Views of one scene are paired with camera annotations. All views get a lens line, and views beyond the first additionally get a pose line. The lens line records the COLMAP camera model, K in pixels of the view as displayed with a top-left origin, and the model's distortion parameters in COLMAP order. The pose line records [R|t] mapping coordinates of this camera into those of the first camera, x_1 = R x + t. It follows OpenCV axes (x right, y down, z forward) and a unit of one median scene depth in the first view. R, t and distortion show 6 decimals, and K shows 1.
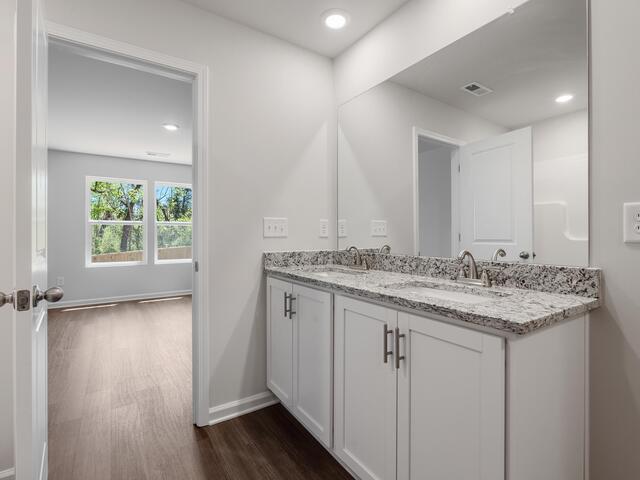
lens RADIAL K [[311.9, 0, 310.2], [0, 311.9, 234.7], [0, 0, 1]] dist [-0.003536, 0.000062]
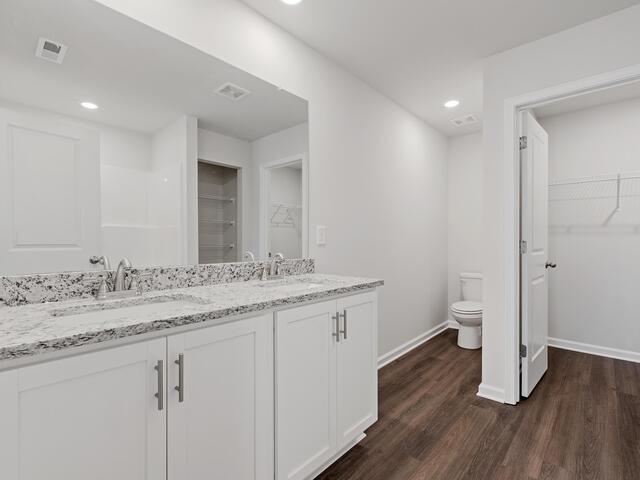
lens RADIAL K [[311.9, 0, 322.6], [0, 311.9, 237.2], [0, 0, 1]] dist [-0.003536, 0.000062]
pose [[-0.272436, 0.009341, 0.962128, -0.710982], [-0.004130, 0.999932, -0.010877, -0.003998], [-0.962165, -0.006936, -0.272379, 1.021382]]
